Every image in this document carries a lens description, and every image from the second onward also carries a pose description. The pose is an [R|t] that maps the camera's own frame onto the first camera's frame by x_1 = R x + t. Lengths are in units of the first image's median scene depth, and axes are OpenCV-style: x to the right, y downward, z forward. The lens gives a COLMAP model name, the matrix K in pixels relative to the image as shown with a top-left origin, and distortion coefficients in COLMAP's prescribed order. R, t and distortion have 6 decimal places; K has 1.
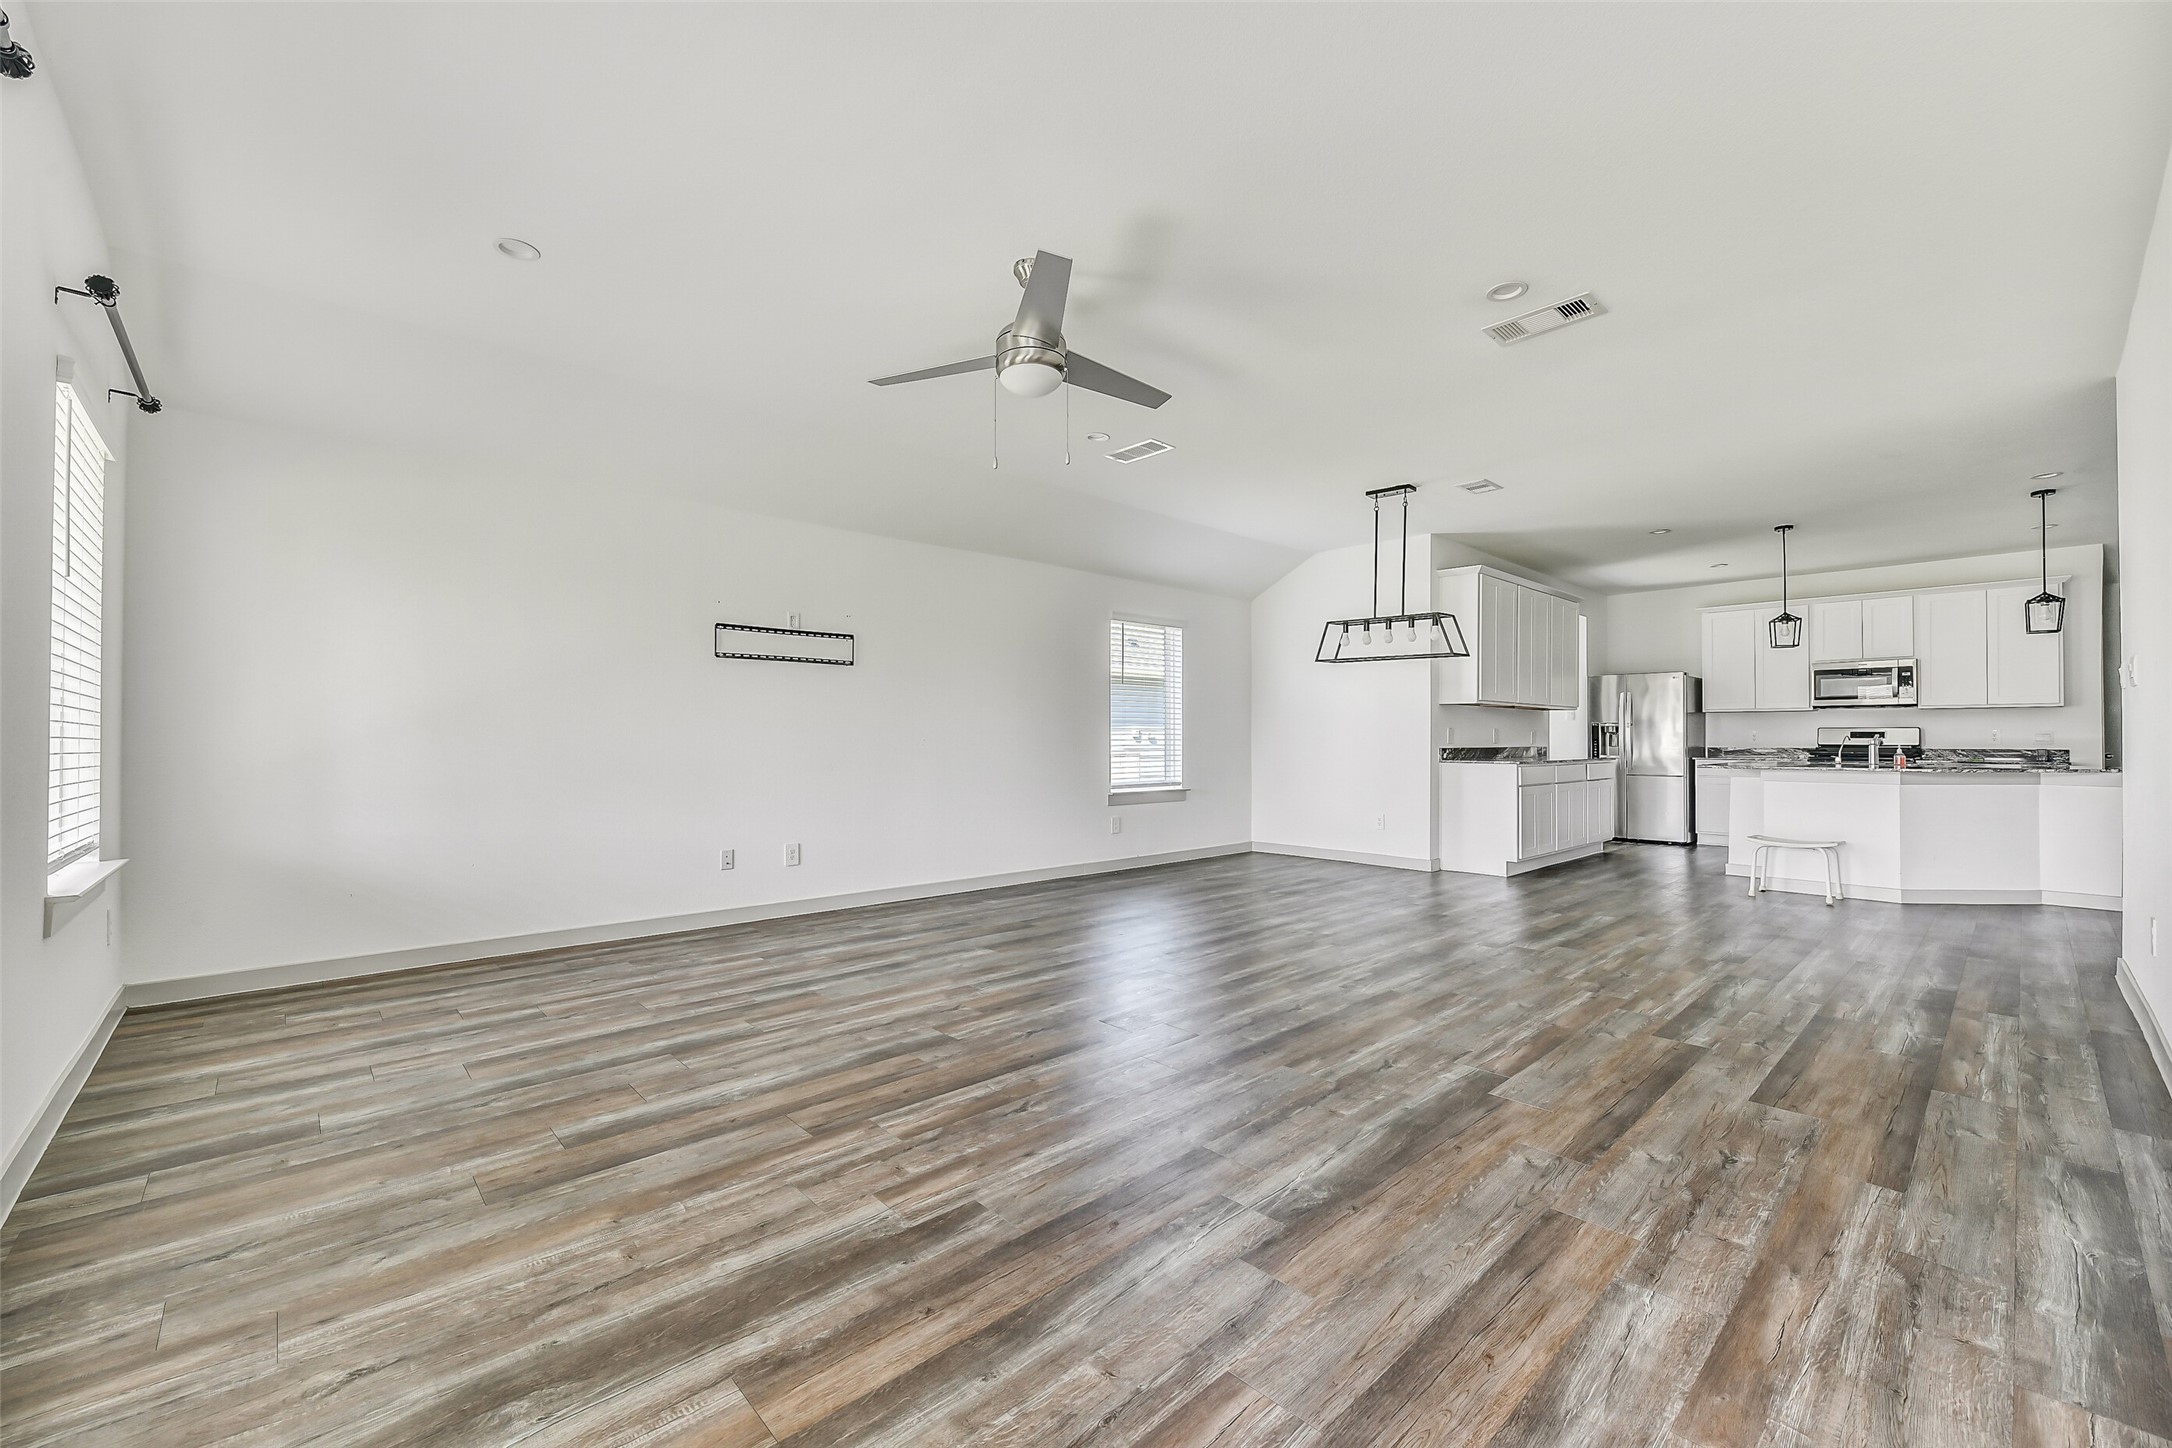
lens RADIAL K [[871.6, 0, 1089.2], [0, 871.6, 731.9], [0, 0, 1]] dist [-0.006854, -0.000247]
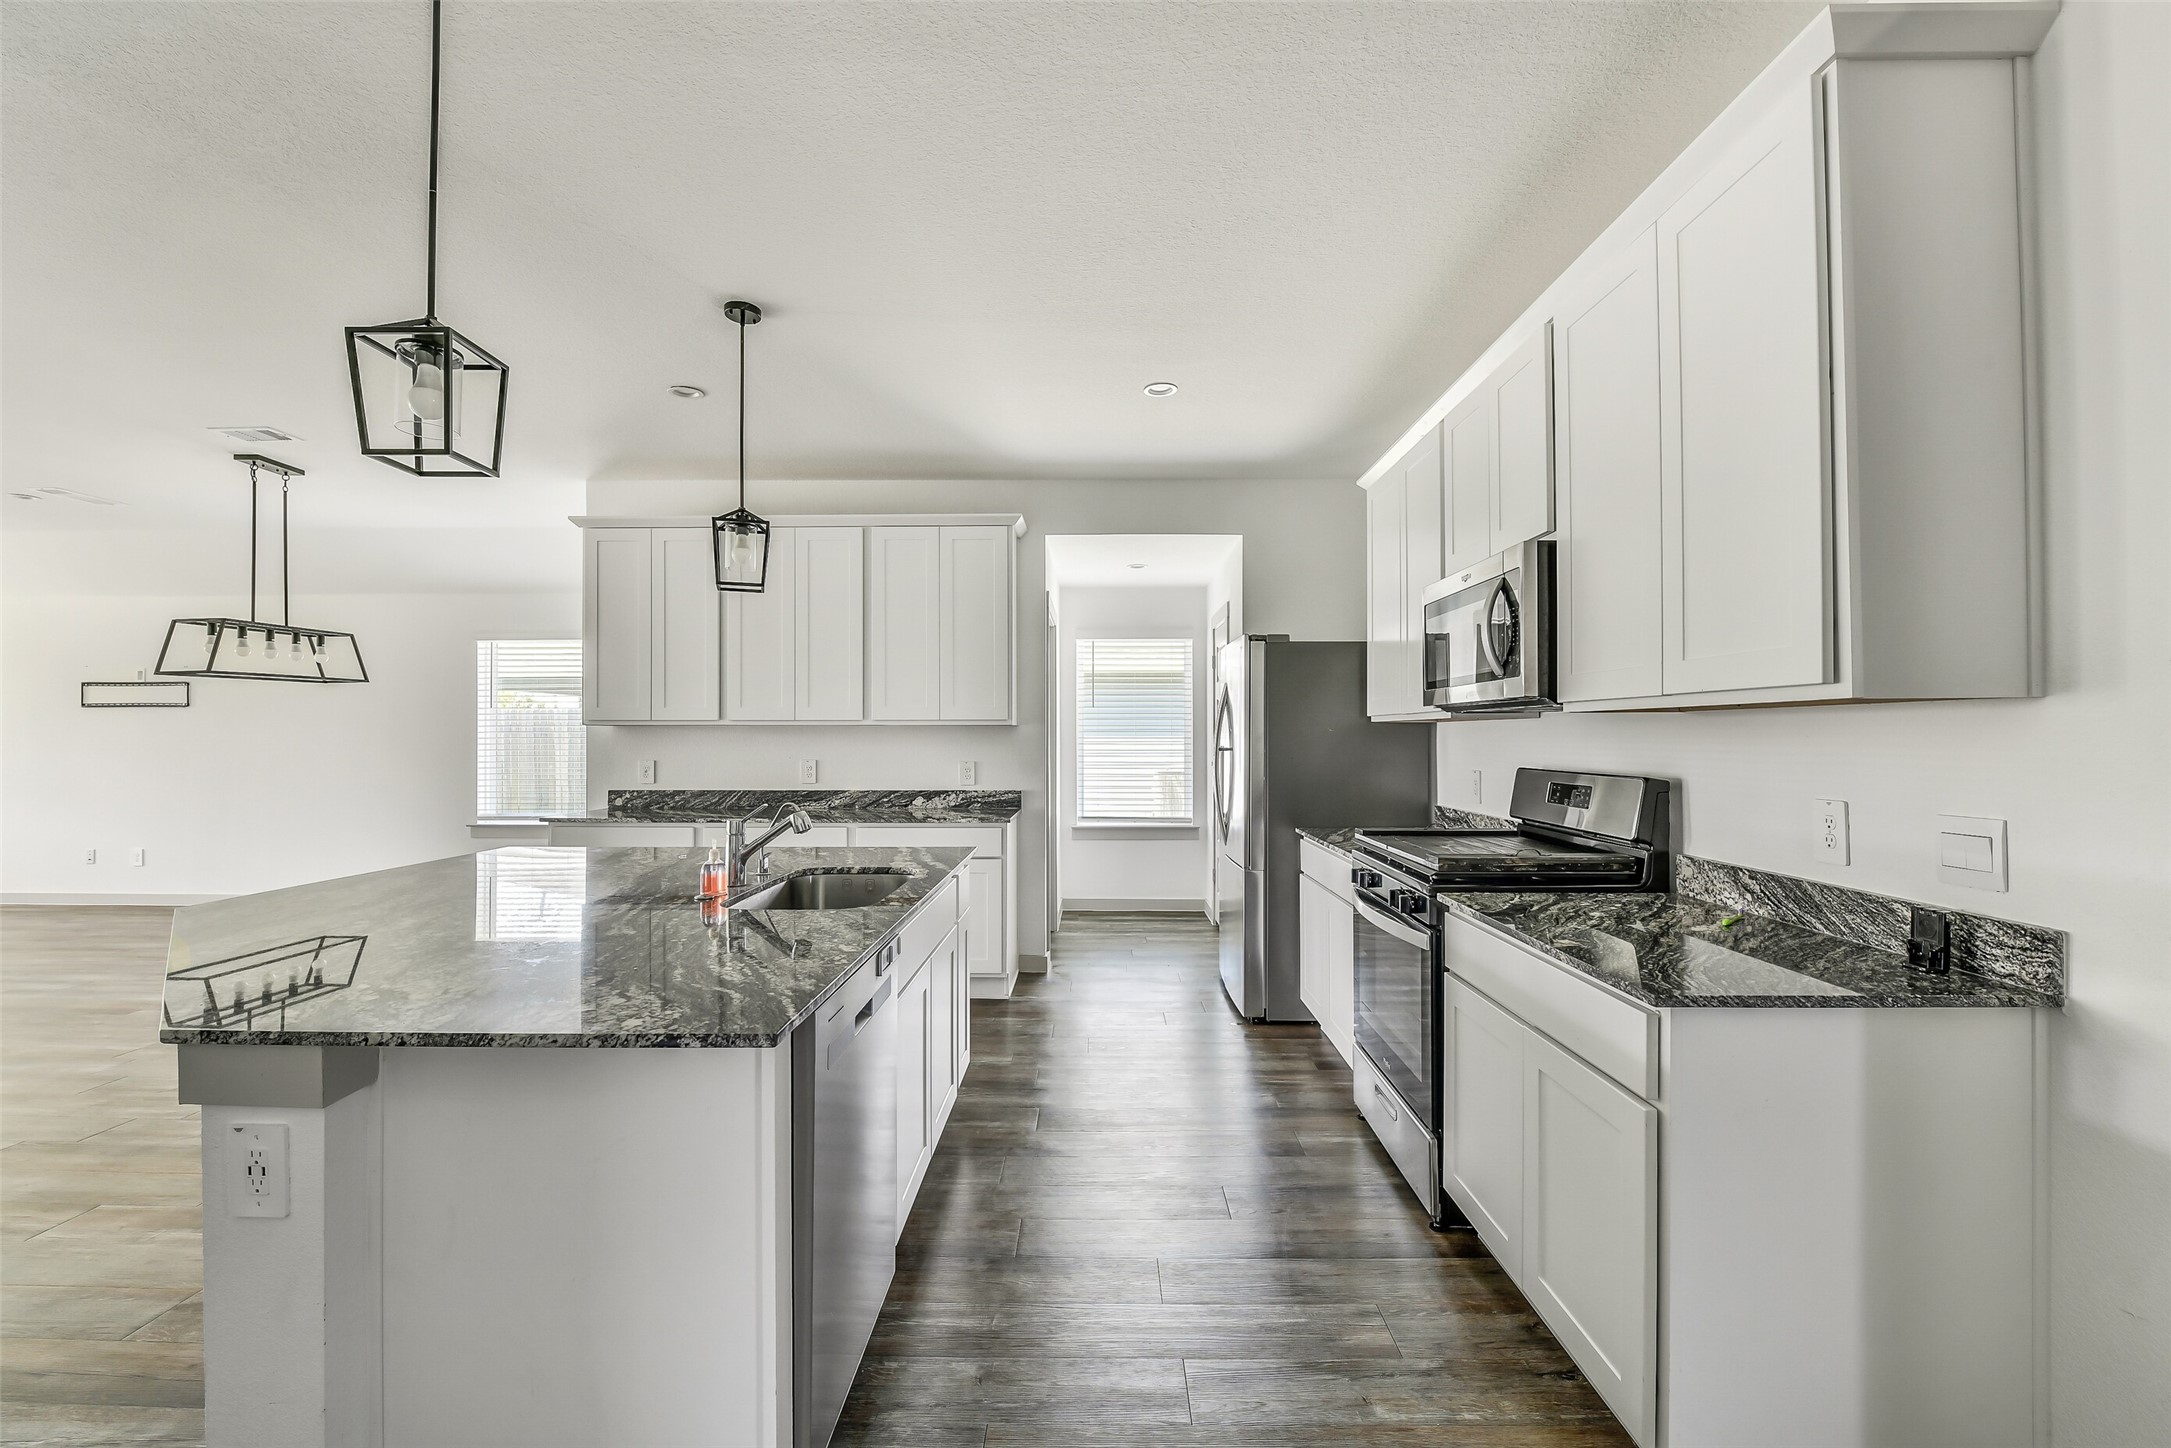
lens RADIAL K [[901.9, 0, 1081.2], [0, 901.9, 725.1], [0, 0, 1]] dist [-0.008632, 0.000179]
pose [[0.718770, -0.011217, -0.695157, 1.586777], [0.007080, 0.999936, -0.008814, -0.032194], [0.695211, 0.001413, 0.718804, 1.026285]]
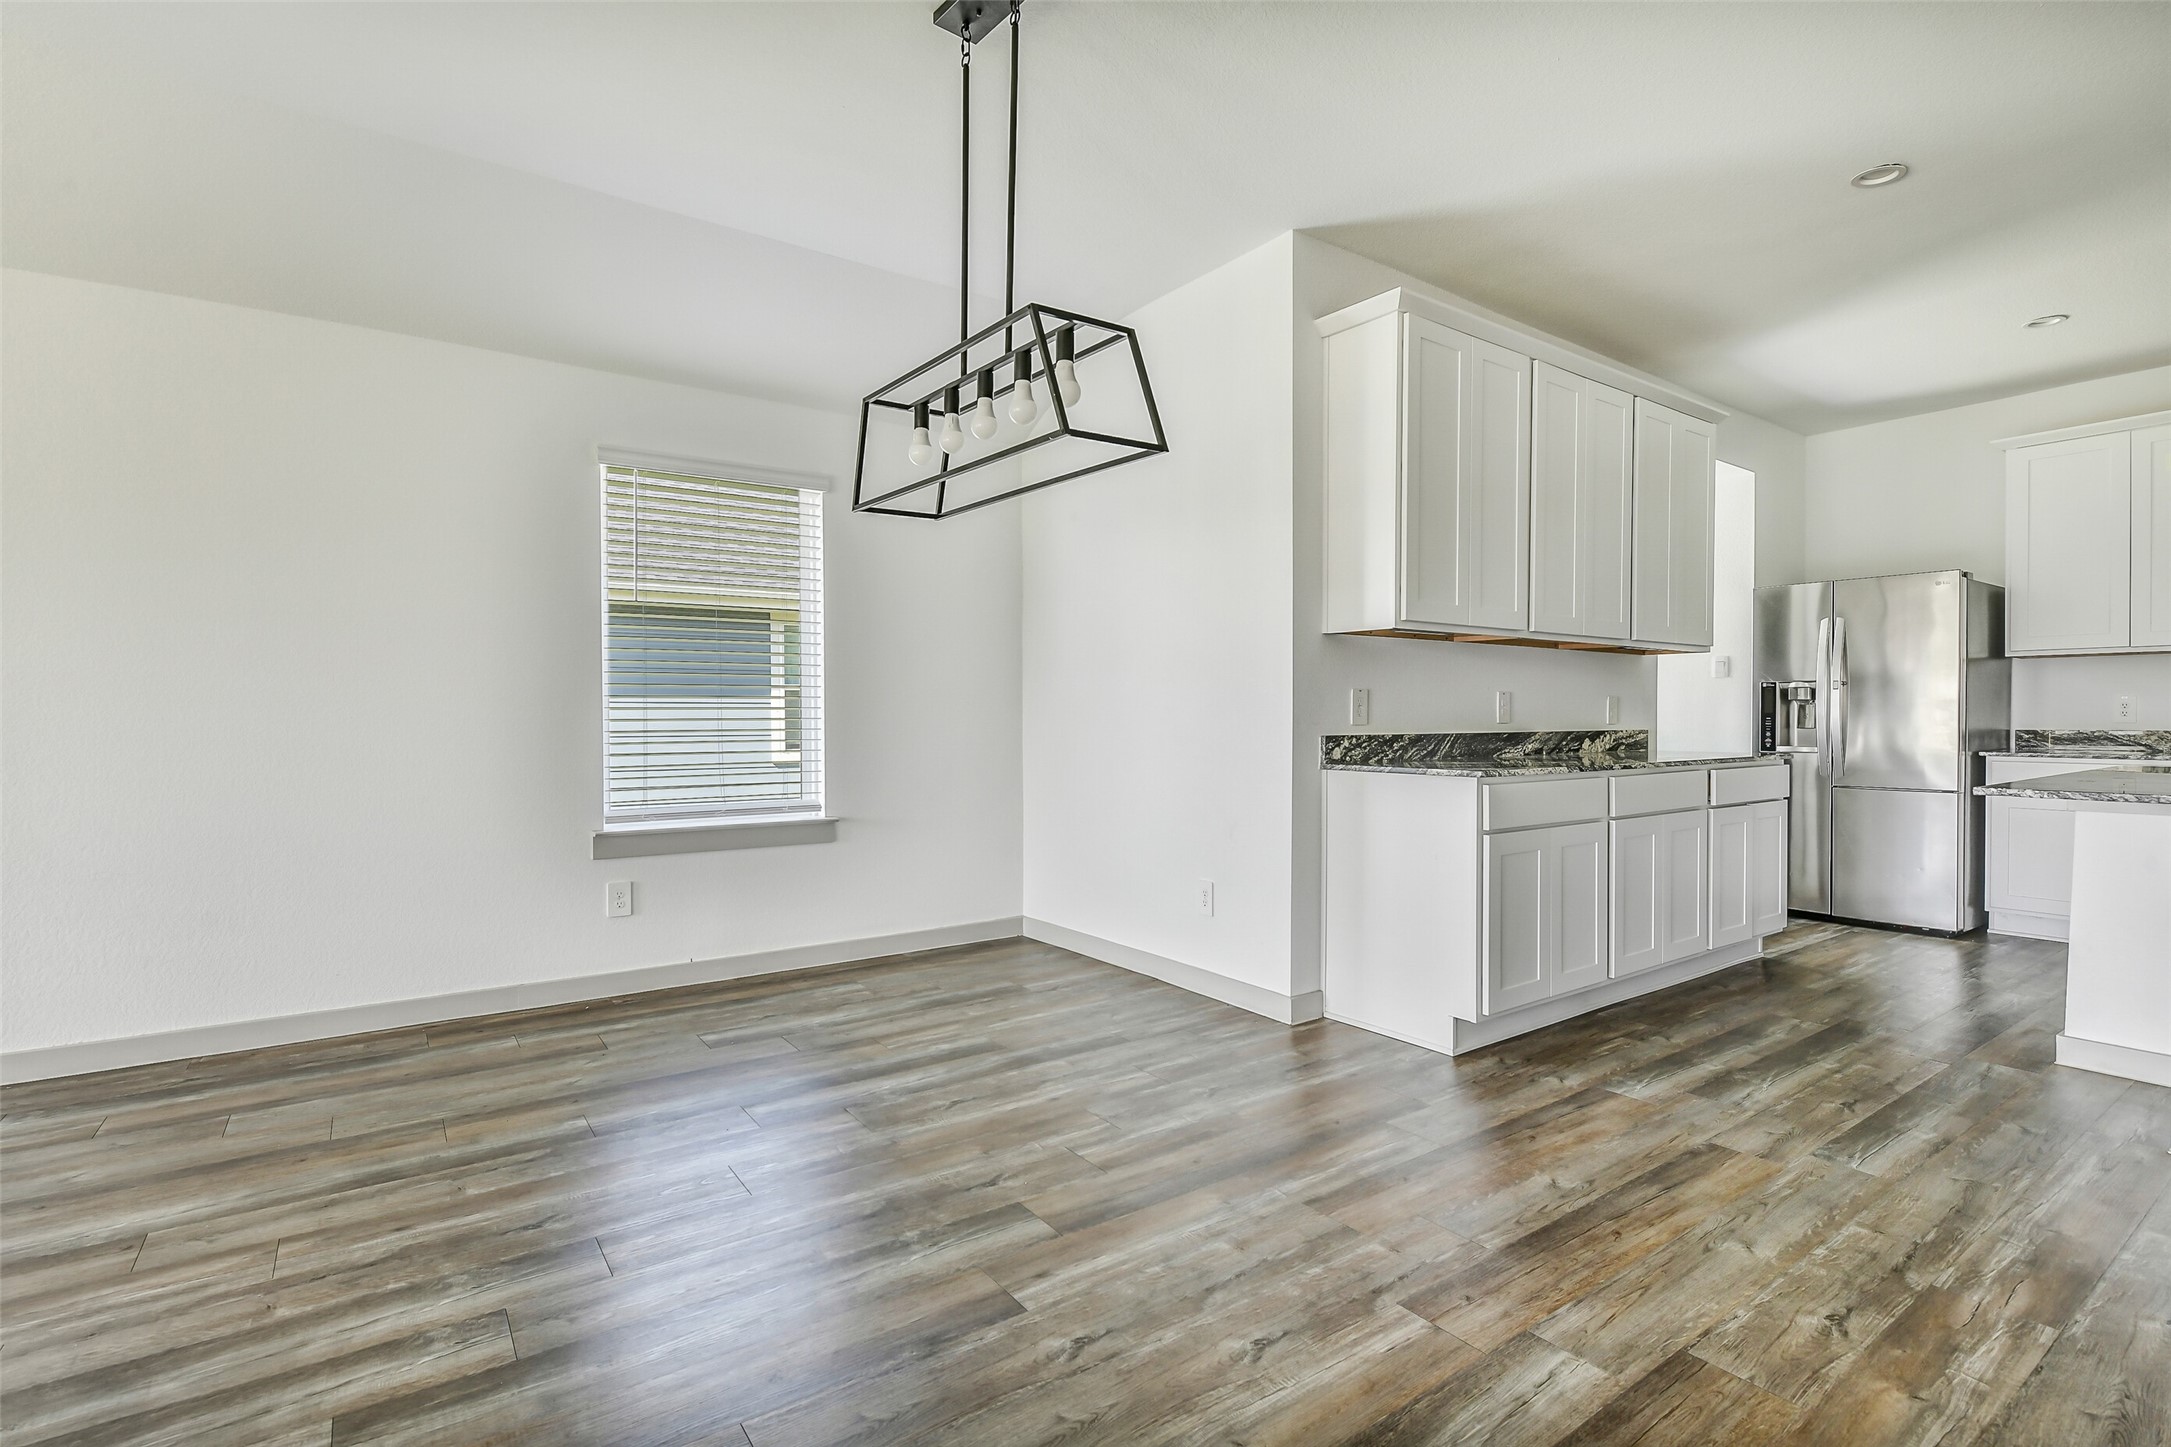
lens RADIAL K [[1016.5, 0, 1082.4], [0, 1016.5, 728.6], [0, 0, 1]] dist [-0.010643, -0.000625]
pose [[0.991353, -0.002117, -0.131204, 0.480579], [0.004562, 0.999821, 0.018337, 0.007657], [0.131141, -0.018777, 0.991186, 0.668947]]
